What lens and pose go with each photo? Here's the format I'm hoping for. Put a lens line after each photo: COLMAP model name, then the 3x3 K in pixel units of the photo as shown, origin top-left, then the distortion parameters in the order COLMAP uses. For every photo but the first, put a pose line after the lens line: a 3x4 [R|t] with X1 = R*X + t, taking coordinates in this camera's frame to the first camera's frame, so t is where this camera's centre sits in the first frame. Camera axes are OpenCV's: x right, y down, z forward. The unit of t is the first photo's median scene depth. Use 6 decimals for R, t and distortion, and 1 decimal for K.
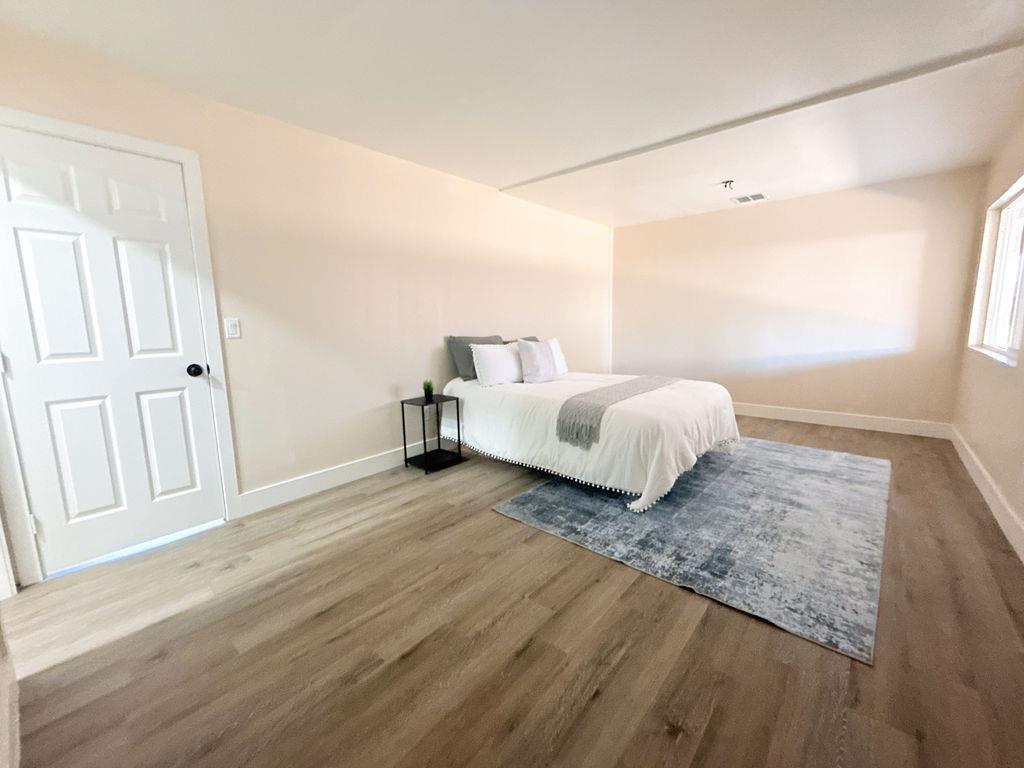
lens RADIAL K [[424.5, 0, 508.4], [0, 424.5, 386.6], [0, 0, 1]] dist [-0.003118, 0.000097]
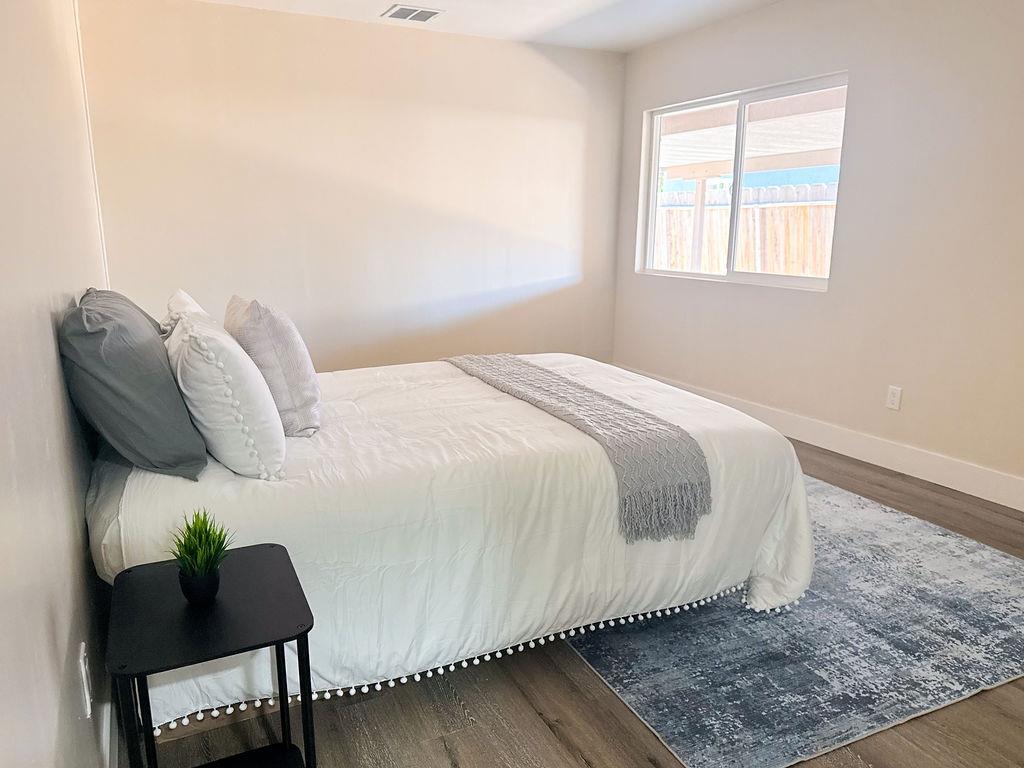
lens RADIAL K [[738.6, 0, 508.3], [0, 738.6, 398.2], [0, 0, 1]] dist [0.044233, -0.057483]
pose [[0.377656, -0.190345, 0.906170, -0.604553], [0.130507, 0.979816, 0.151424, -0.146486], [-0.916702, 0.061076, 0.394875, 0.908326]]
